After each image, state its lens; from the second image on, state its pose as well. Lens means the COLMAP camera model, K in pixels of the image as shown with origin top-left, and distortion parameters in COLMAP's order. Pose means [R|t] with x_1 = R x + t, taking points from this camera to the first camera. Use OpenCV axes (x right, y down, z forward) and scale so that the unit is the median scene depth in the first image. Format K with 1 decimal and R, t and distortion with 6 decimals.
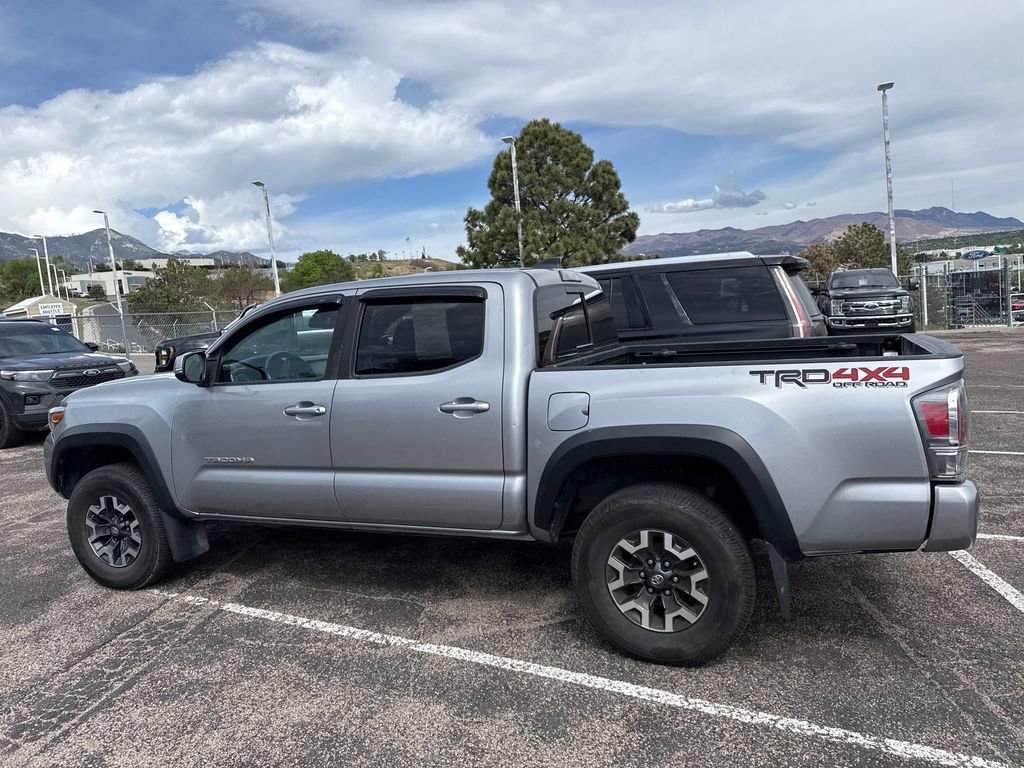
lens RADIAL K [[725.9, 0, 513.4], [0, 725.9, 379.5], [0, 0, 1]] dist [0.045429, -0.074681]
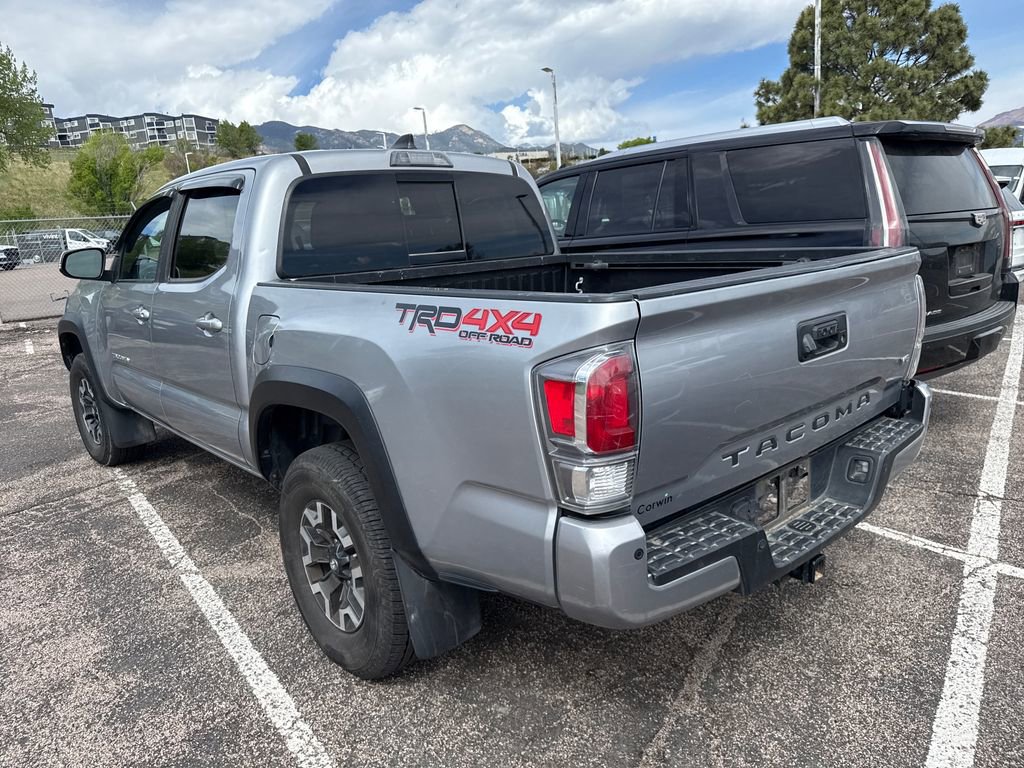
lens RADIAL K [[722.6, 0, 516.7], [0, 722.6, 389.7], [0, 0, 1]] dist [0.031008, -0.040761]
pose [[0.903080, 0.104782, -0.416494, 0.597044], [-0.036765, 0.985082, 0.168110, -0.041341], [0.427895, -0.136504, 0.893461, 0.367734]]
